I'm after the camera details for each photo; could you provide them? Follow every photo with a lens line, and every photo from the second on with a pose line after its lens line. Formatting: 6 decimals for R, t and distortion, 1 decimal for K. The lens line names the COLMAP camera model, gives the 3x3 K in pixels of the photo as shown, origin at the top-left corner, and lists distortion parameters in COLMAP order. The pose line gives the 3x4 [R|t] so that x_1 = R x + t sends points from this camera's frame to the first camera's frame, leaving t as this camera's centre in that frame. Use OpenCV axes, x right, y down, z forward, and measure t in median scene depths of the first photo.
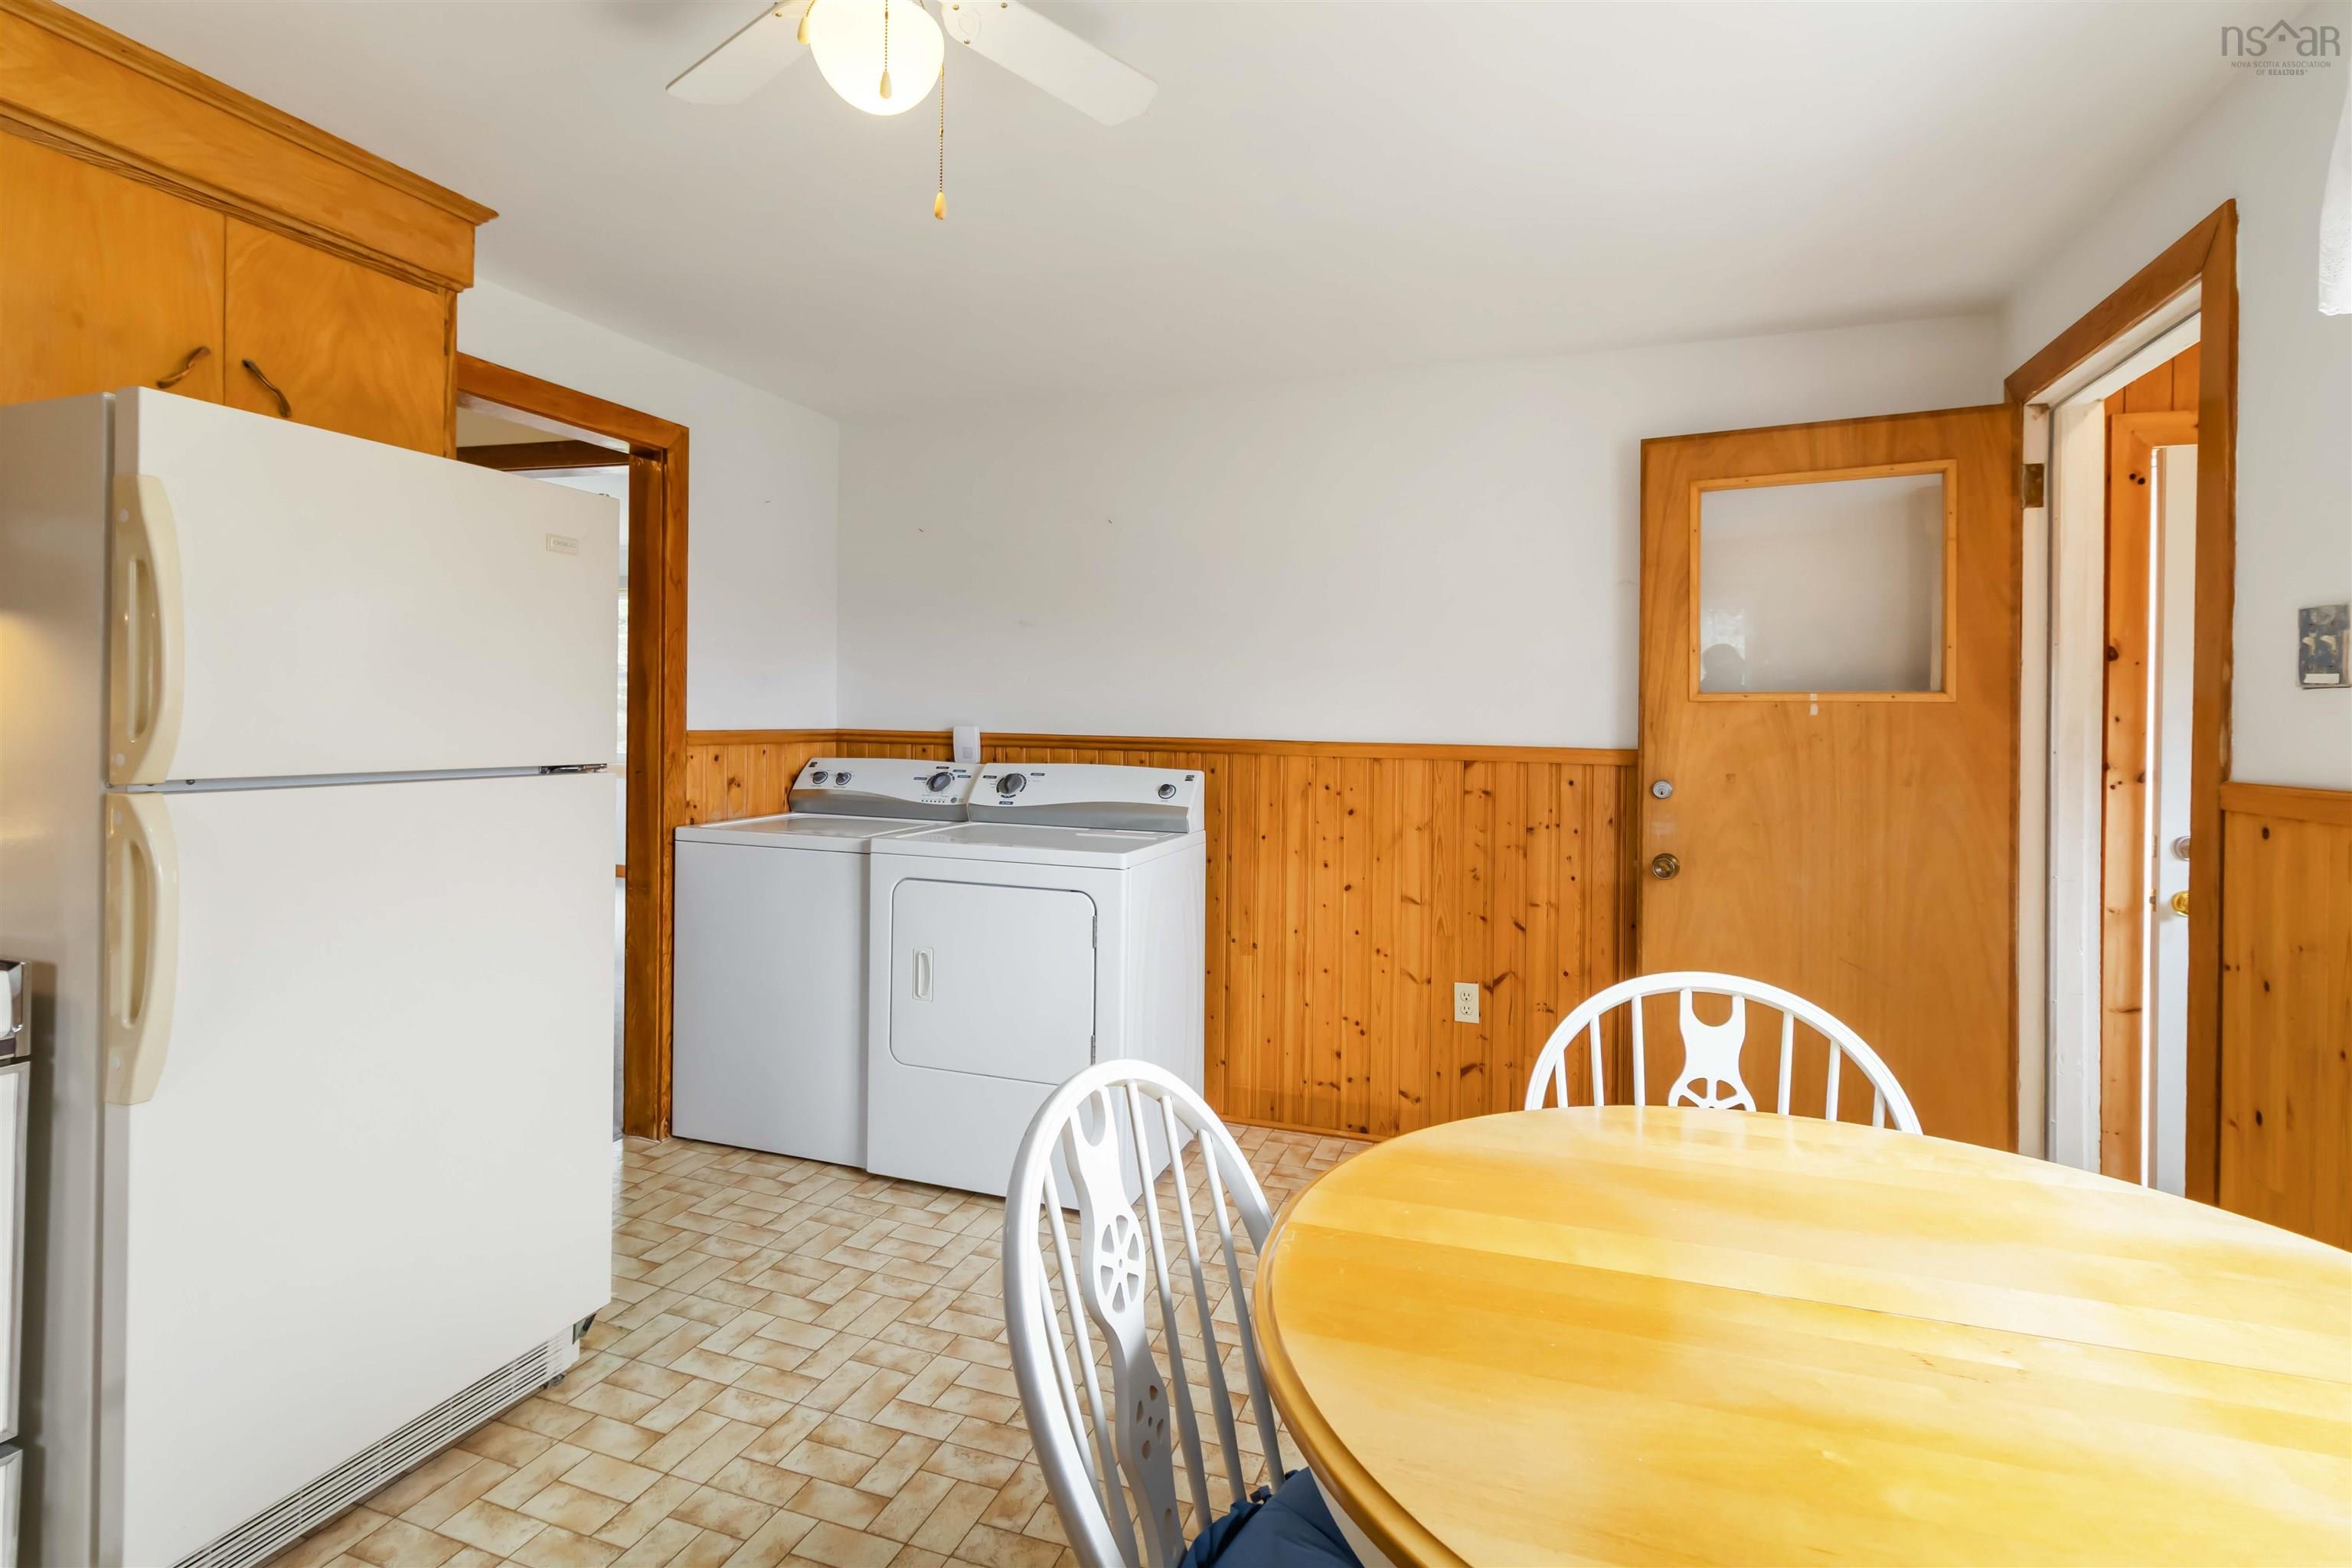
lens RADIAL K [[1117.8, 0, 1182.6], [0, 1117.8, 714.1], [0, 0, 1]] dist [0.002698, 0.000708]
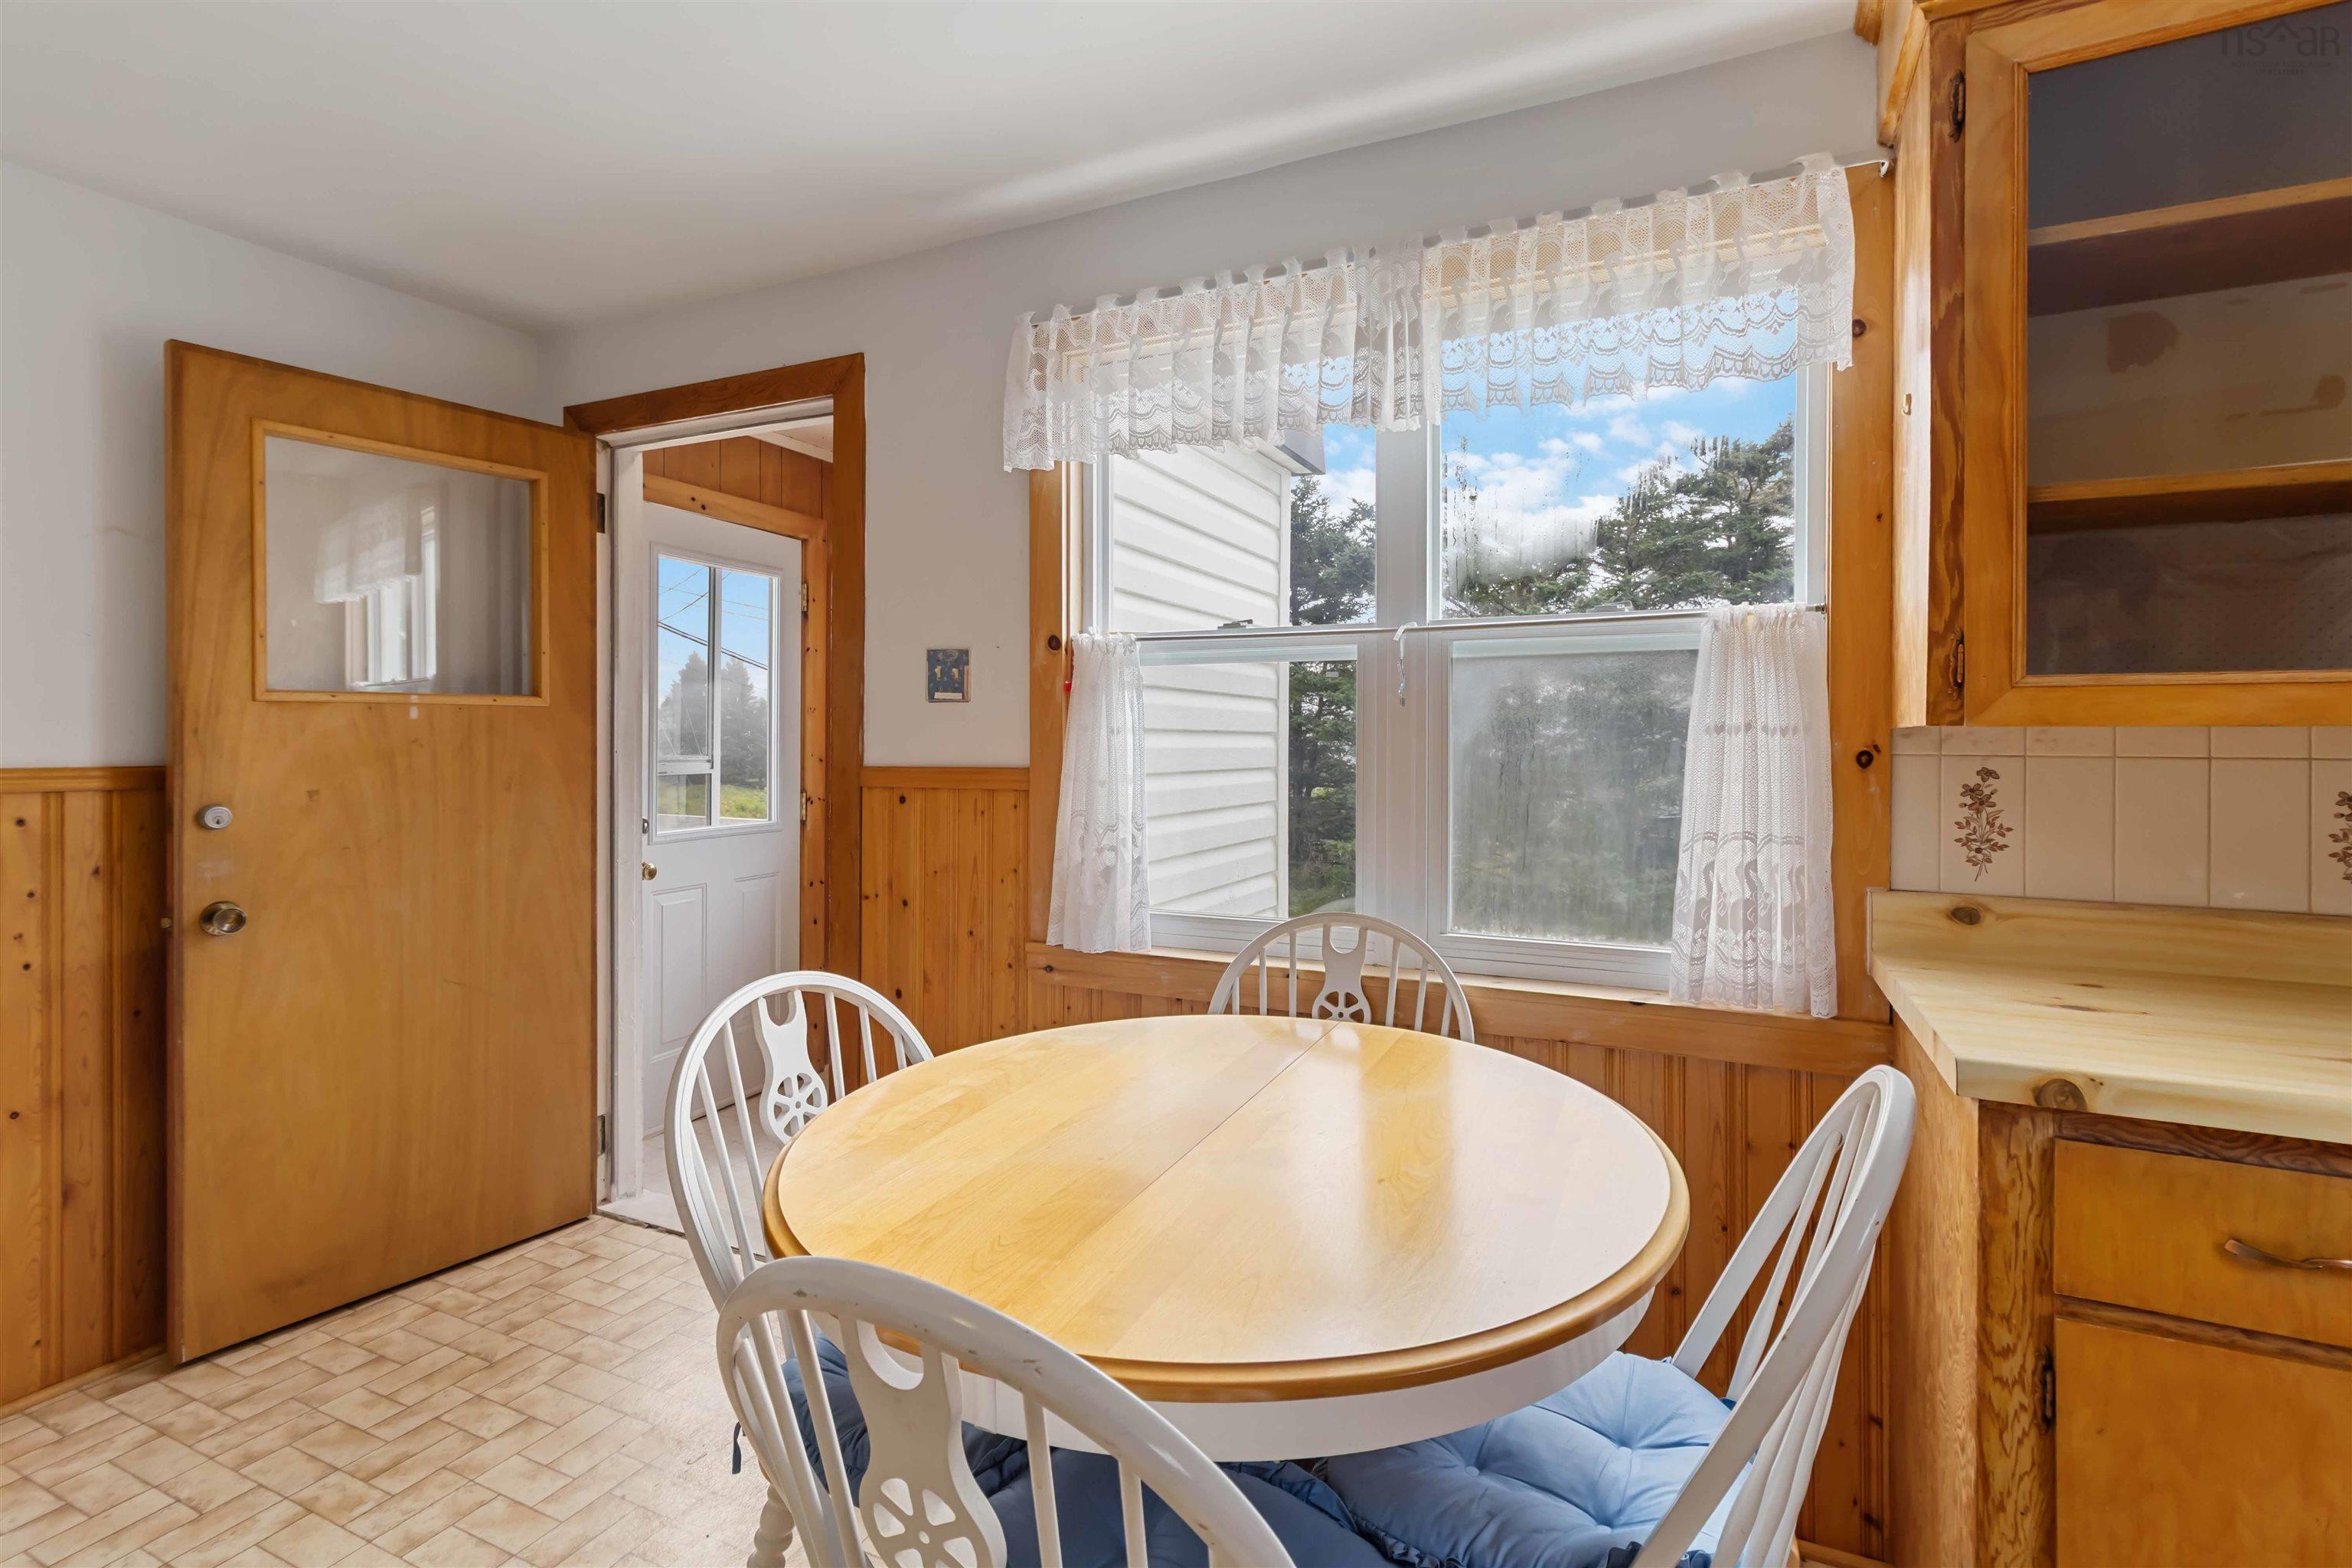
lens RADIAL K [[1105.8, 0, 1189.0], [0, 1105.8, 740.1], [0, 0, 1]] dist [0.003391, 0.000601]
pose [[0.092553, -0.018751, 0.995531, -0.233951], [-0.002218, 0.999816, 0.019038, -0.000199], [-0.995705, -0.003971, 0.092495, 0.258123]]
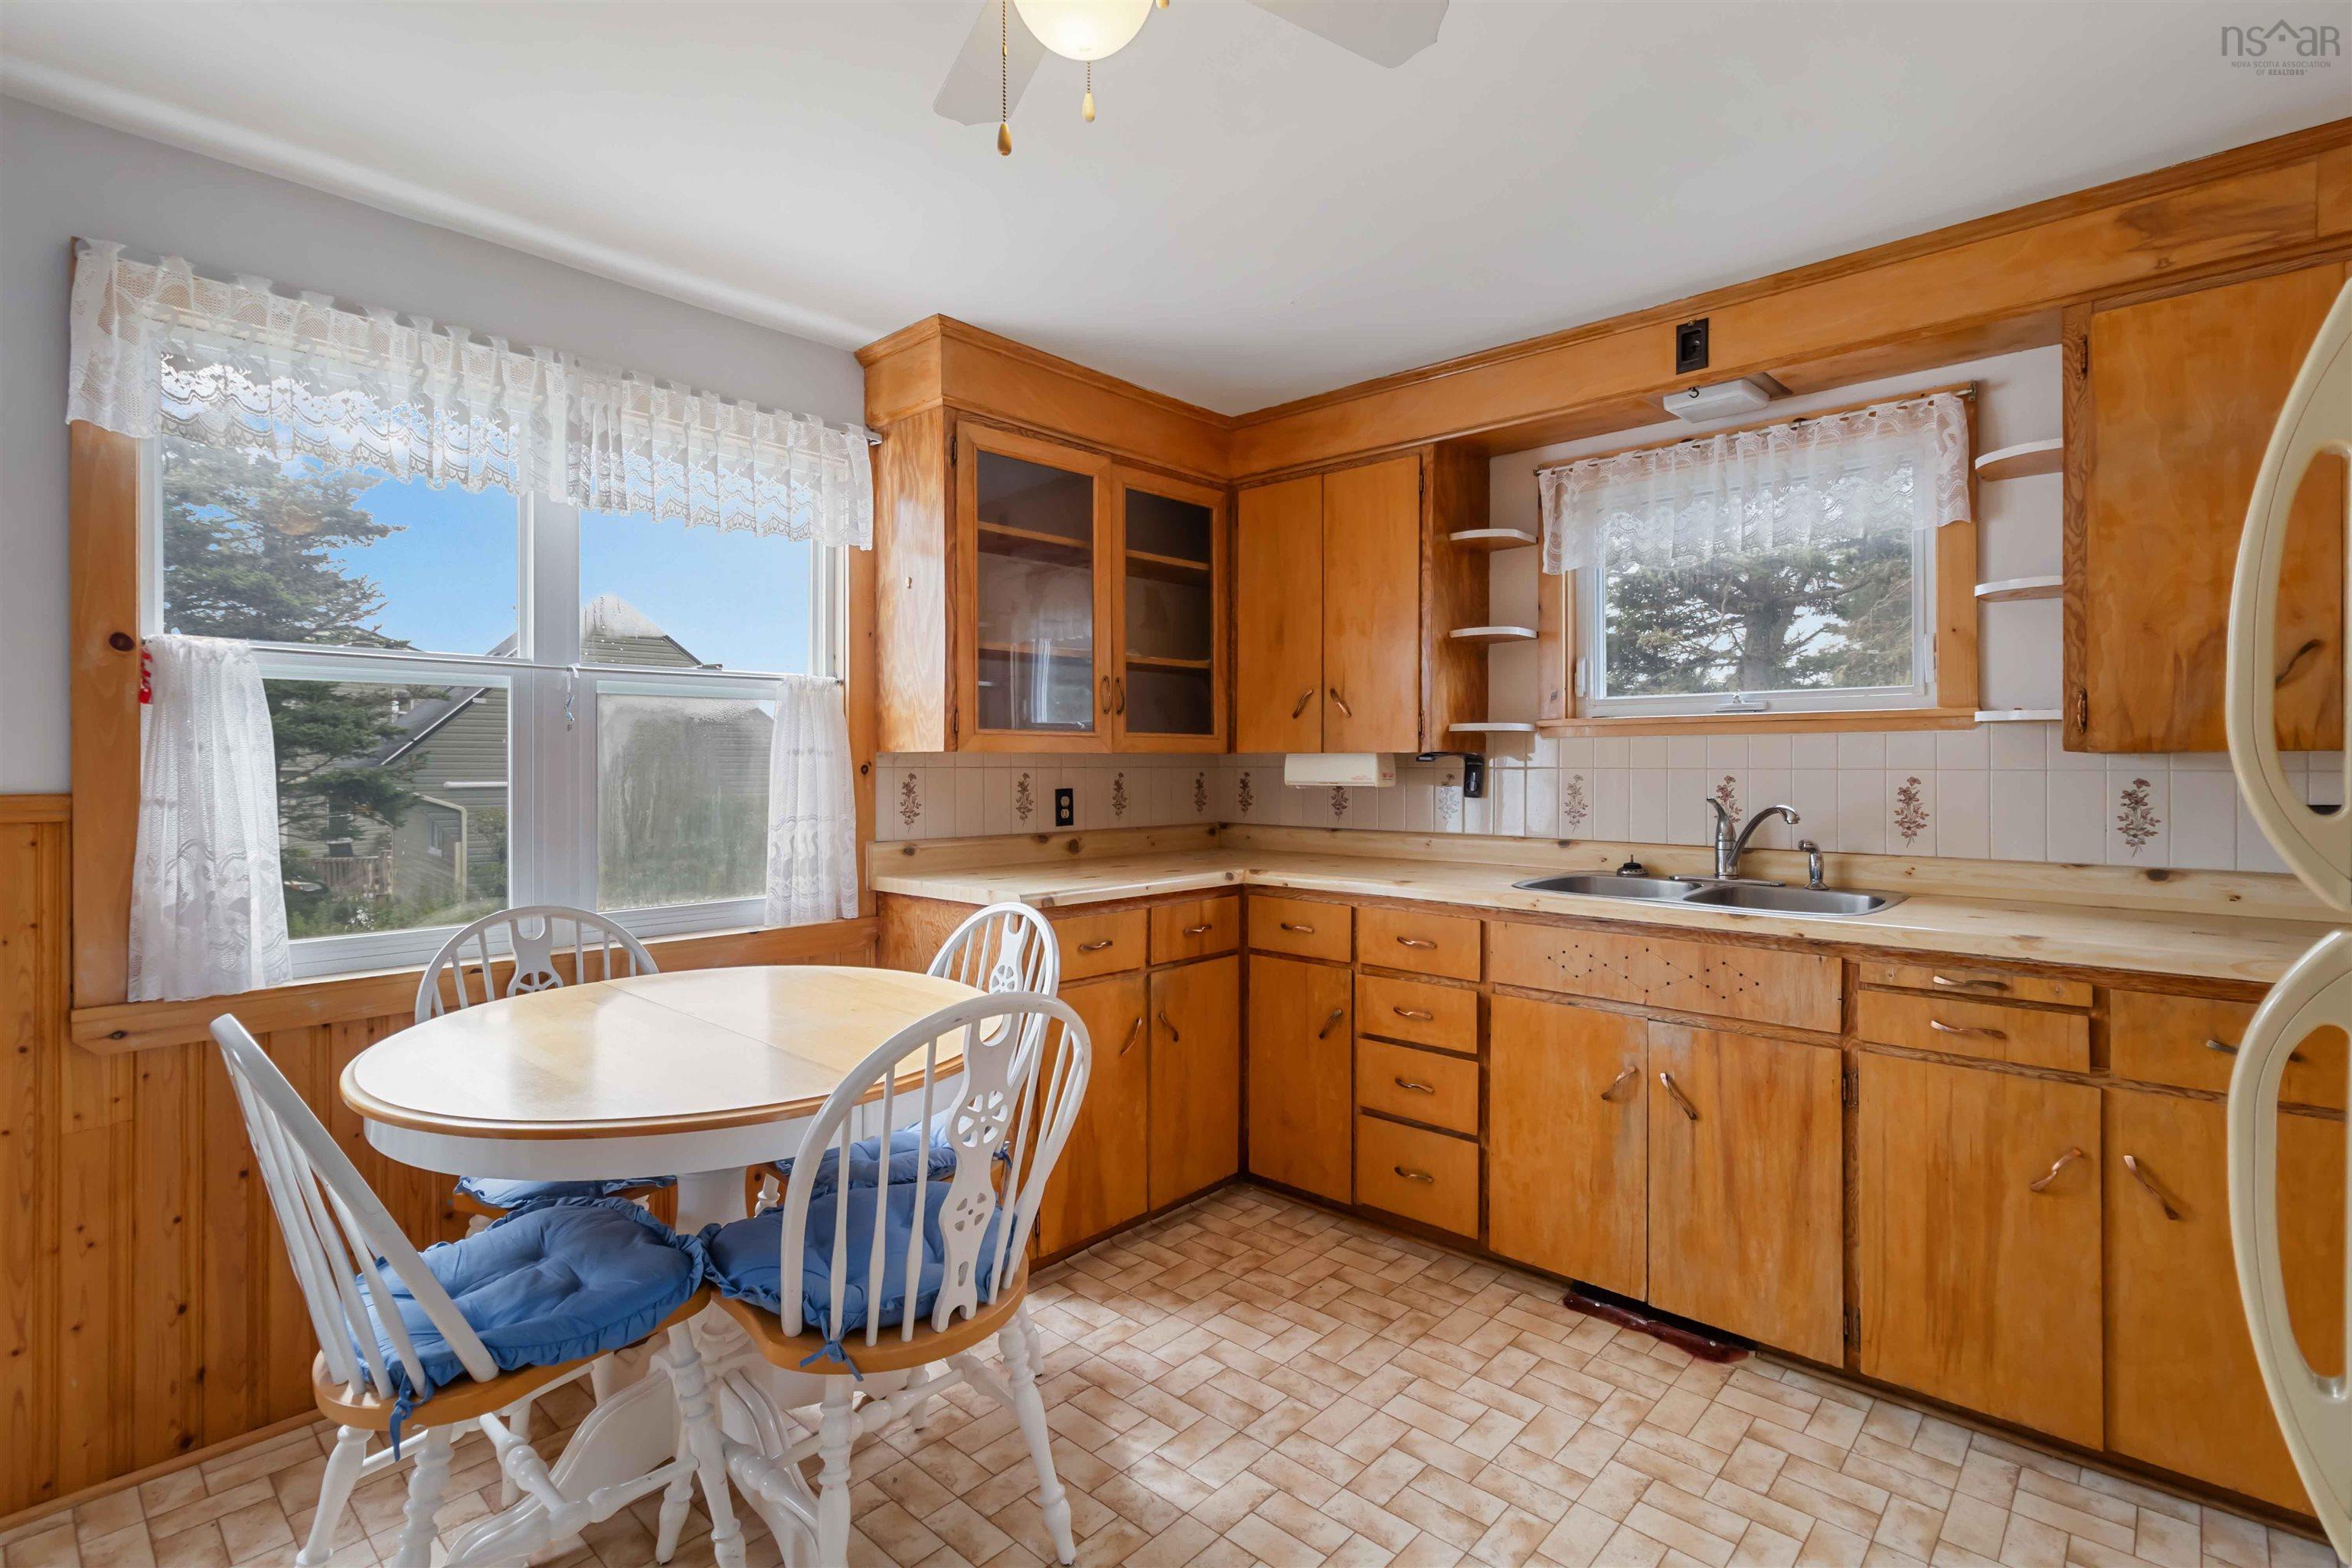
lens RADIAL K [[1106.7, 0, 1188.2], [0, 1106.7, 765.0], [0, 0, 1]] dist [0.003667, 0.000727]
pose [[-0.925885, -0.018273, 0.377364, -0.285228], [-0.016869, 0.999833, 0.007025, 0.002921], [-0.377430, 0.000139, -0.926038, 0.742344]]
